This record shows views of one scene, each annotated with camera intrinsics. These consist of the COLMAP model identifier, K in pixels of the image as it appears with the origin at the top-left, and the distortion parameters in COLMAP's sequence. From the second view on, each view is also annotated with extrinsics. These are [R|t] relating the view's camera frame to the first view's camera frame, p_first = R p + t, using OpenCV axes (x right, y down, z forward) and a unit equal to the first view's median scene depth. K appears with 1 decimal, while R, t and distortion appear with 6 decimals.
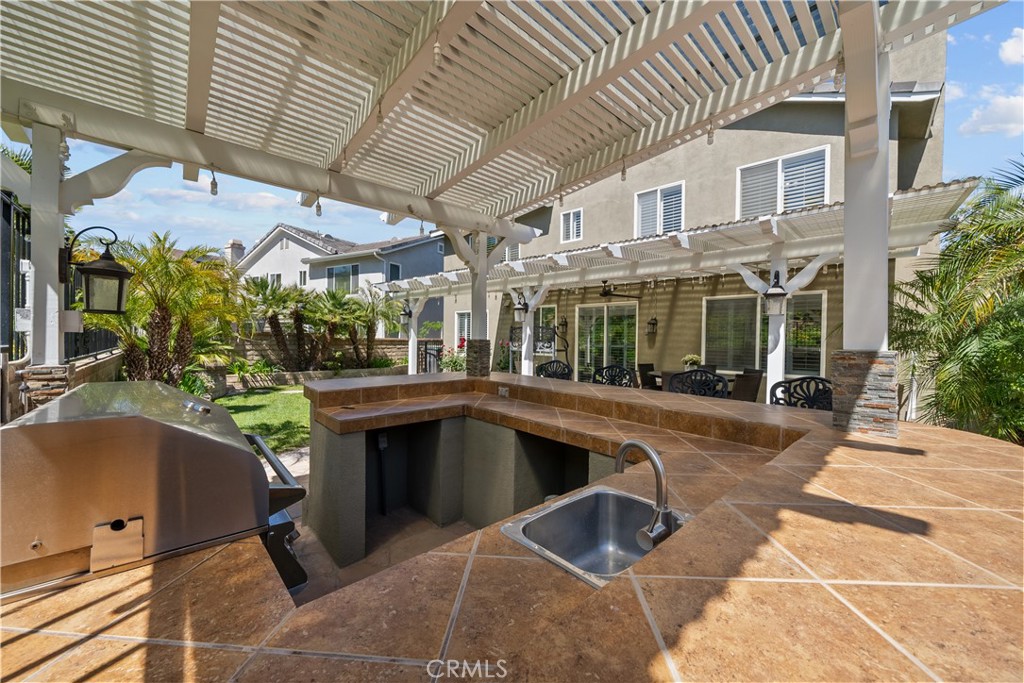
lens RADIAL K [[379.4, 0, 510.6], [0, 379.4, 341.6], [0, 0, 1]] dist [-0.004581, 0.000386]
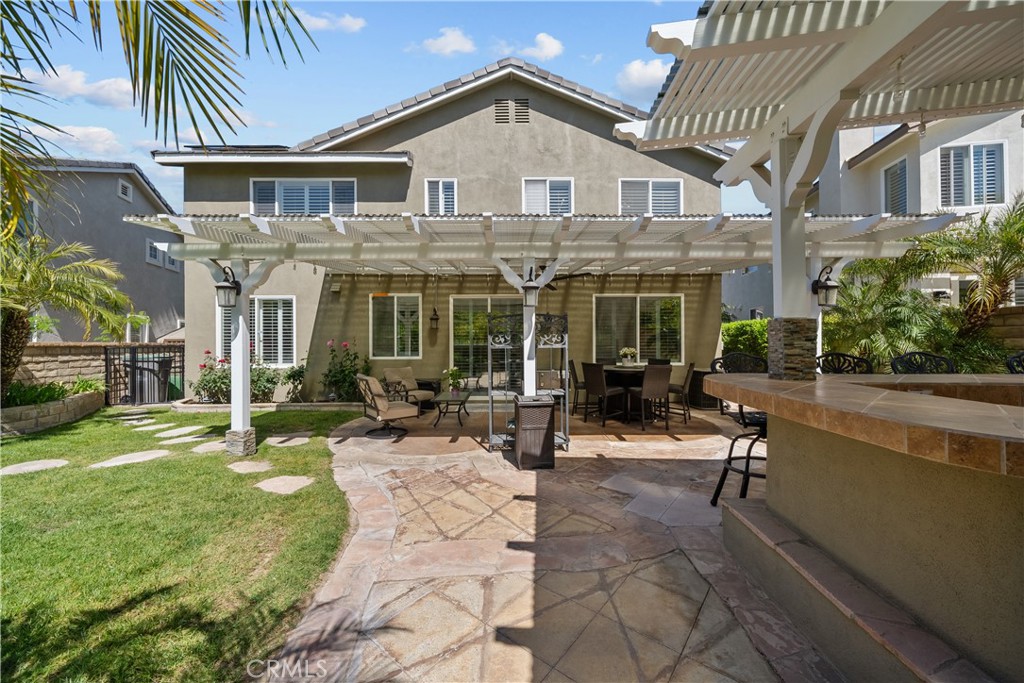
lens RADIAL K [[379.4, 0, 512.8], [0, 379.4, 339.1], [0, 0, 1]] dist [-0.004581, 0.000386]
pose [[0.724695, -0.012812, 0.688950, -0.428219], [0.023429, 0.999707, -0.006053, 0.010189], [-0.688671, 0.020527, 0.724783, 0.453916]]
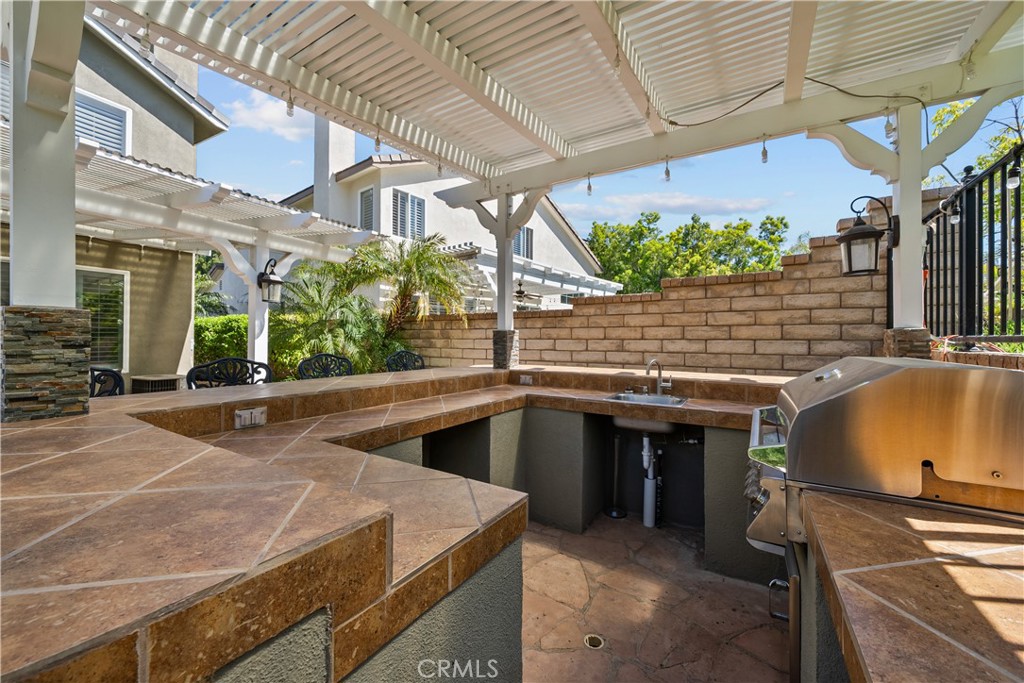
lens RADIAL K [[379.4, 0, 516.2], [0, 379.4, 334.4], [0, 0, 1]] dist [-0.004581, 0.000386]
pose [[-0.281382, -0.007013, 0.959570, -0.265066], [0.001020, 0.999971, 0.007607, 0.007672], [-0.959595, 0.003119, -0.281367, 0.354445]]
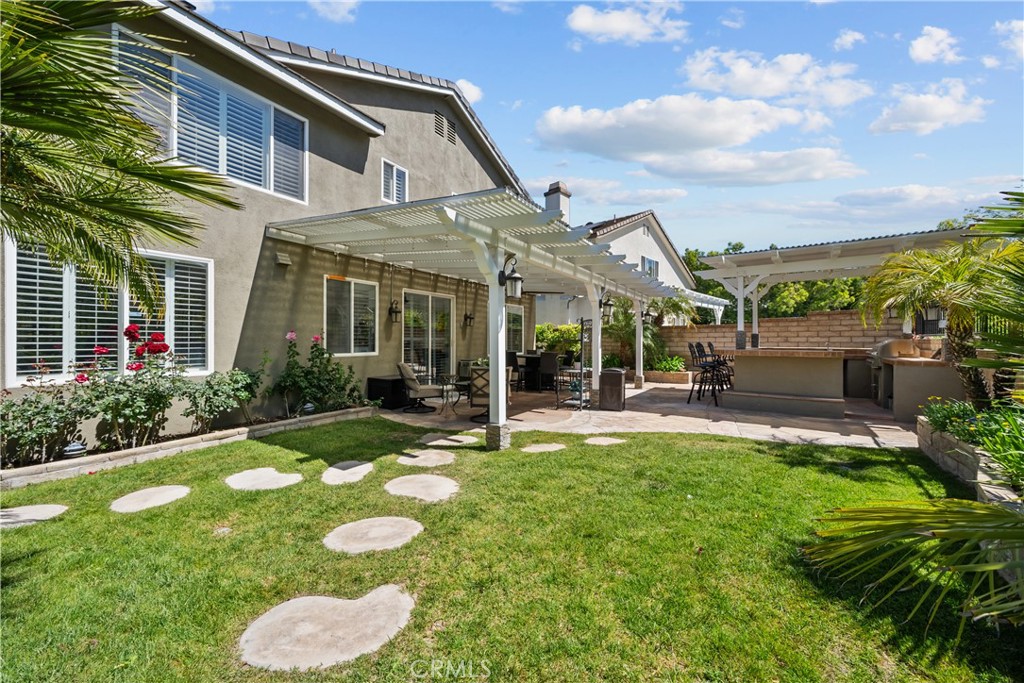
lens RADIAL K [[379.4, 0, 509.0], [0, 379.4, 339.0], [0, 0, 1]] dist [-0.004581, 0.000386]
pose [[-0.192454, -0.013656, 0.981211, -0.945306], [0.006647, 0.999862, 0.015219, -0.000641], [-0.981284, 0.009451, -0.192337, 1.353050]]
